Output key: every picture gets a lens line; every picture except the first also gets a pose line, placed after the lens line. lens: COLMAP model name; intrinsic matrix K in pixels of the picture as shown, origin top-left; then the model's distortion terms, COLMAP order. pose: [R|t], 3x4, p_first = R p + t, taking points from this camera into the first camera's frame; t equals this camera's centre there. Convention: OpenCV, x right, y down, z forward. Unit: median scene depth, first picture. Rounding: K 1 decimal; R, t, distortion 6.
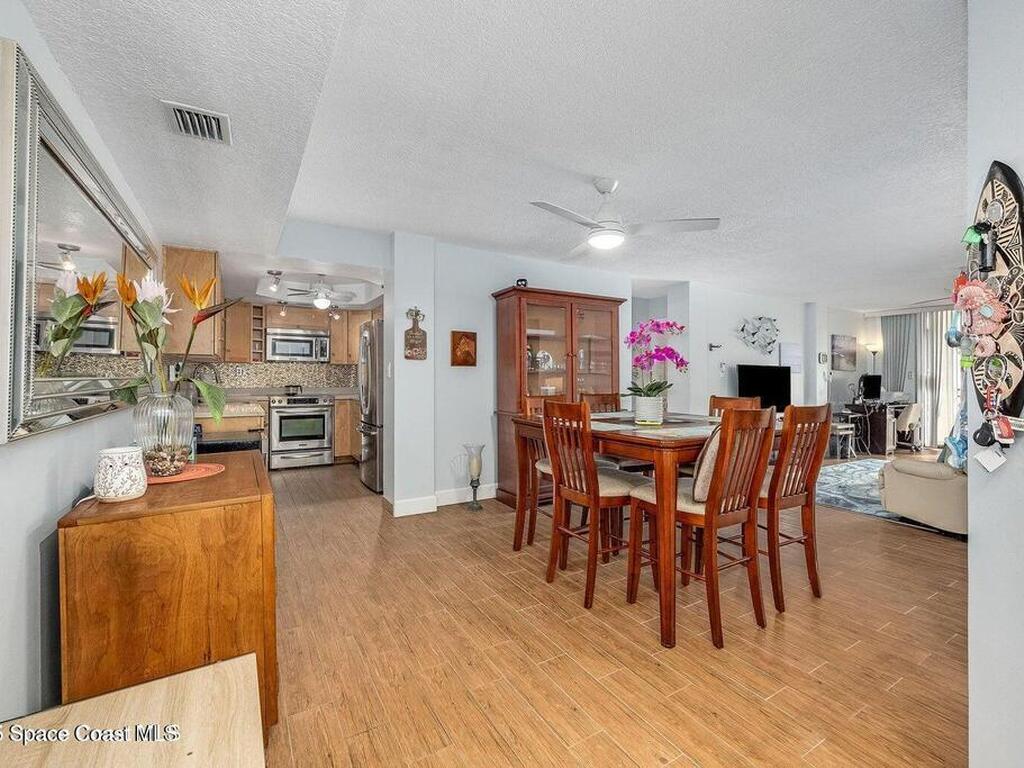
lens RADIAL K [[454.3, 0, 509.7], [0, 454.3, 377.6], [0, 0, 1]] dist [0.003341, 0.000402]
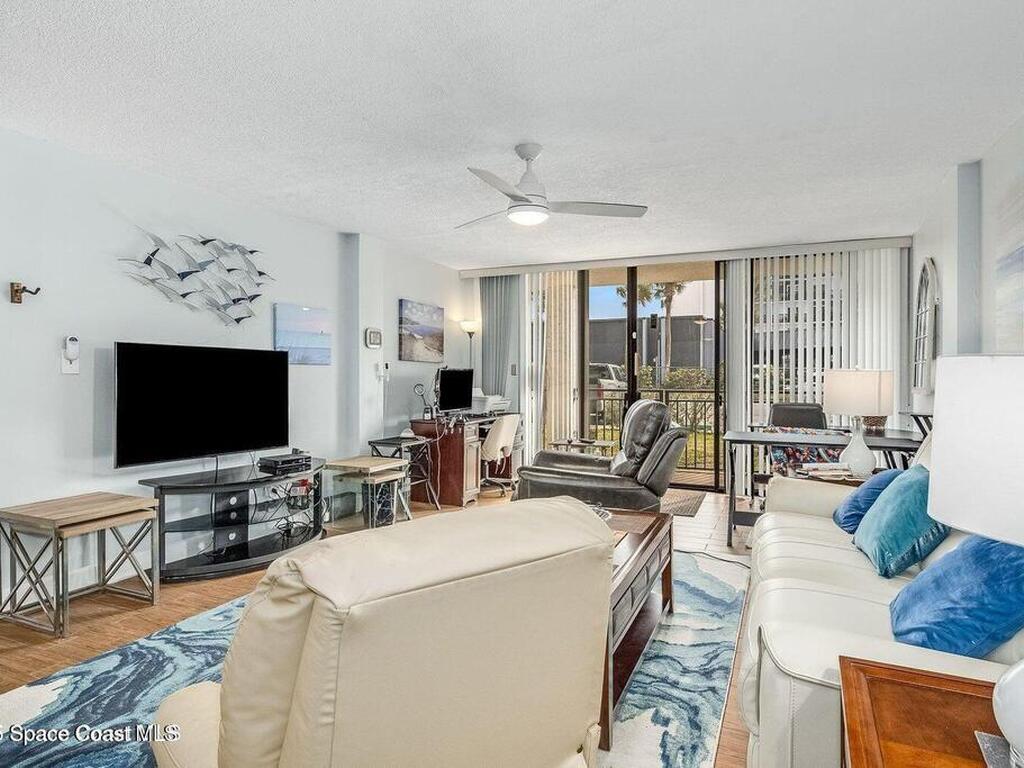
lens RADIAL K [[608.3, 0, 513.6], [0, 608.3, 382.3], [0, 0, 1]] dist [-0.007195, -0.001224]
pose [[0.819348, -0.009651, 0.573215, 0.447734], [-0.001689, 0.999813, 0.019247, -0.004589], [-0.573294, -0.016739, 0.819179, 0.332964]]
